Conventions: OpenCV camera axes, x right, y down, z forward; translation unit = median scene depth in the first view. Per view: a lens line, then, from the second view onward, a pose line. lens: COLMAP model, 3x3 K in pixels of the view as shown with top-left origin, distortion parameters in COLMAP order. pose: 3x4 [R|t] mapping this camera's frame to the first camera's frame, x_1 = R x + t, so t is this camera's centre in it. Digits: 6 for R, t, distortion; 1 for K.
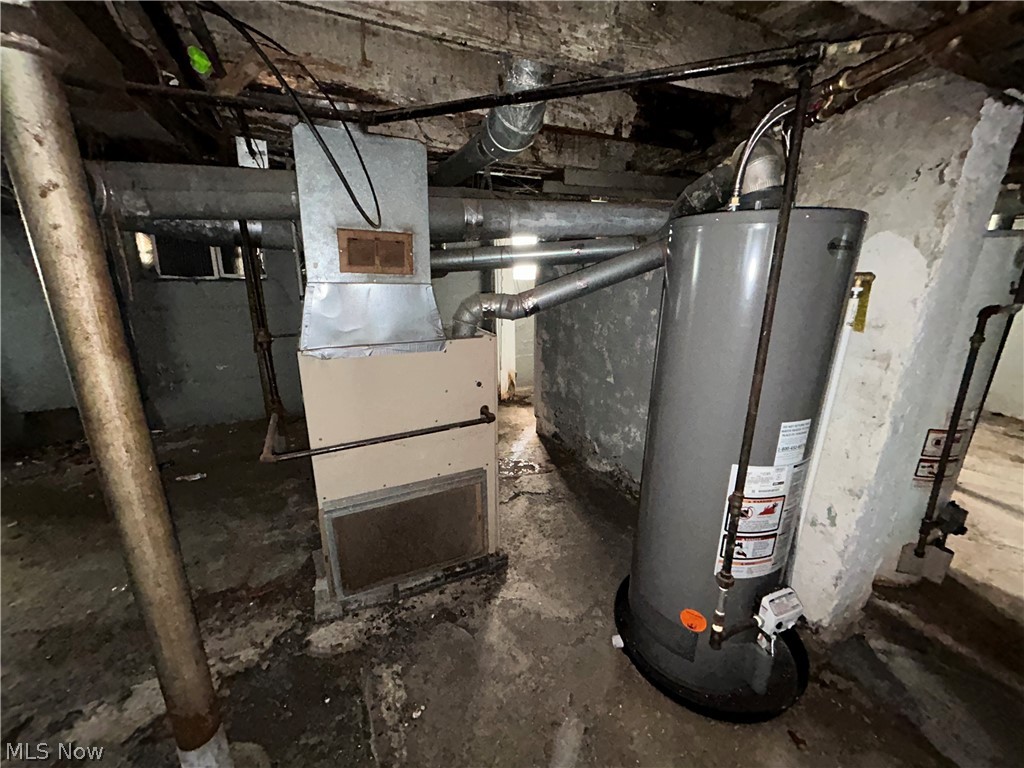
lens RADIAL K [[416.1, 0, 509.2], [0, 416.1, 380.5], [0, 0, 1]] dist [0.007816, -0.001216]
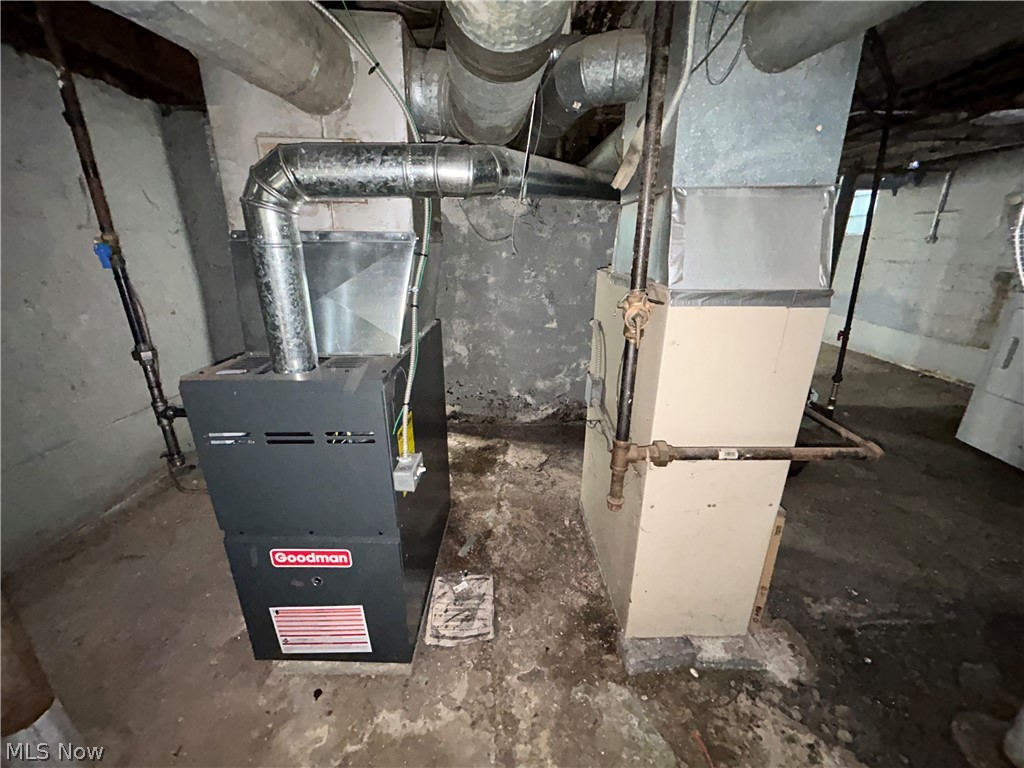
lens RADIAL K [[416.1, 0, 516.0], [0, 416.1, 381.2], [0, 0, 1]] dist [0.007816, -0.001216]
pose [[0.393064, -0.301662, 0.868620, -0.725806], [0.247009, 0.944572, 0.216264, -0.114716], [-0.885713, 0.129551, 0.445790, 0.638110]]
